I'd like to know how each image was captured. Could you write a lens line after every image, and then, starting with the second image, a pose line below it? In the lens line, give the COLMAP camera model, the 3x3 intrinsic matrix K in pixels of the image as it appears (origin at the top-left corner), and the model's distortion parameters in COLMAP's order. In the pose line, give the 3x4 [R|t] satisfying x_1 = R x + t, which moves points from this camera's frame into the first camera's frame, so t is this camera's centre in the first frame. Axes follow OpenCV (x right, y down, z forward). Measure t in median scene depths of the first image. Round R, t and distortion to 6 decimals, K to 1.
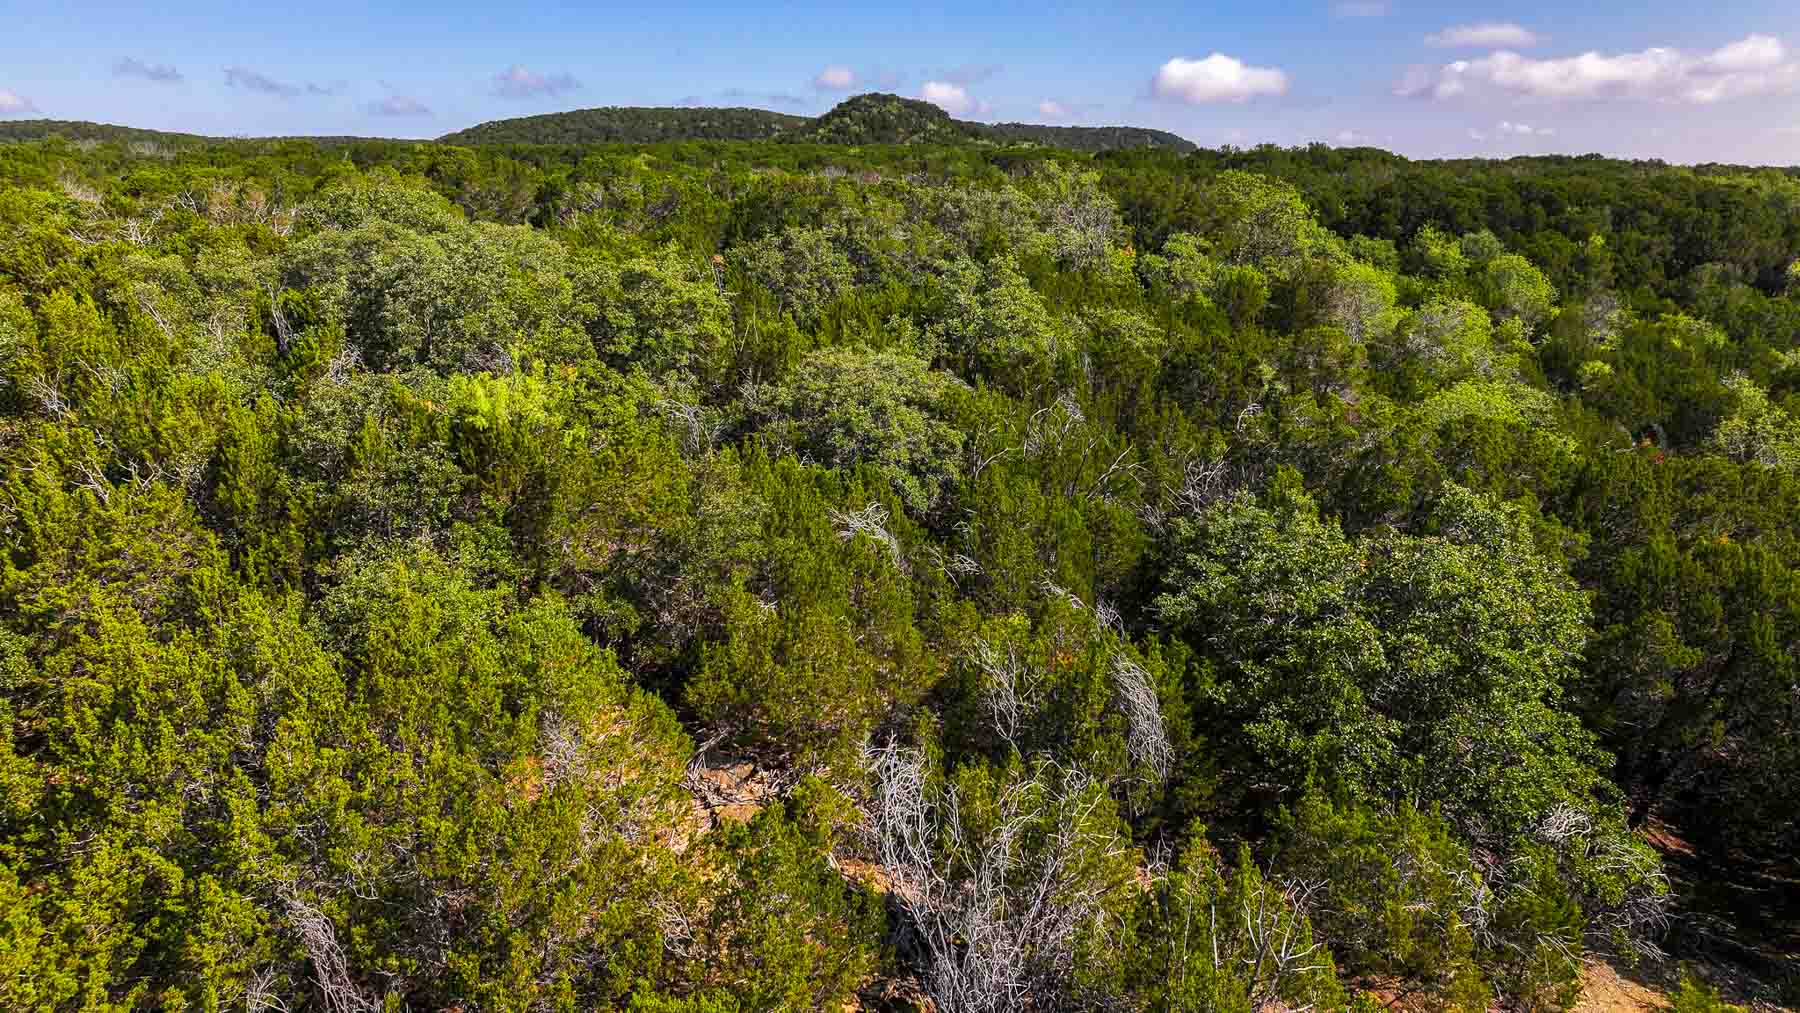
lens RADIAL K [[1246.3, 0, 900.0], [0, 1246.3, 506.5], [0, 0, 1]] dist [0.000813, 0.009100]
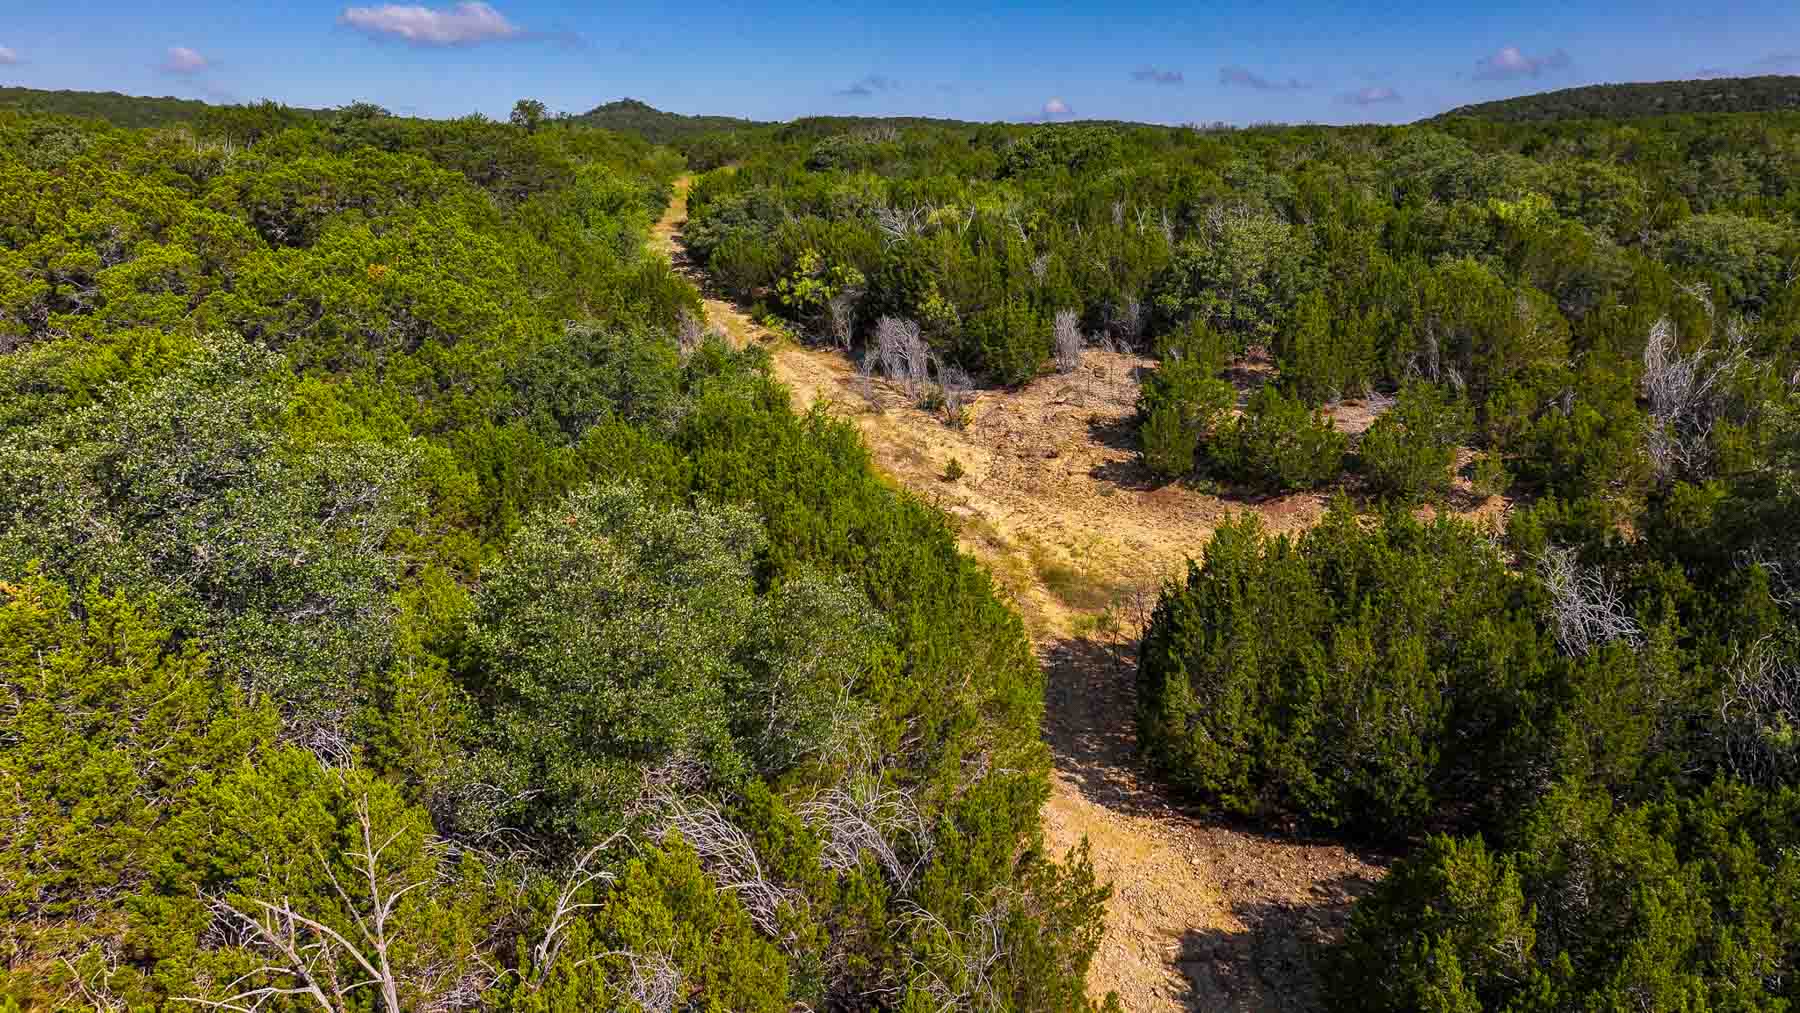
lens RADIAL K [[1246.3, 0, 900.0], [0, 1246.3, 506.5], [0, 0, 1]] dist [0.000813, 0.009100]
pose [[0.758903, 0.160125, -0.631210, 0.267383], [-0.154711, 0.985879, 0.064088, 0.350069], [0.632559, 0.049018, 0.772960, -1.068461]]
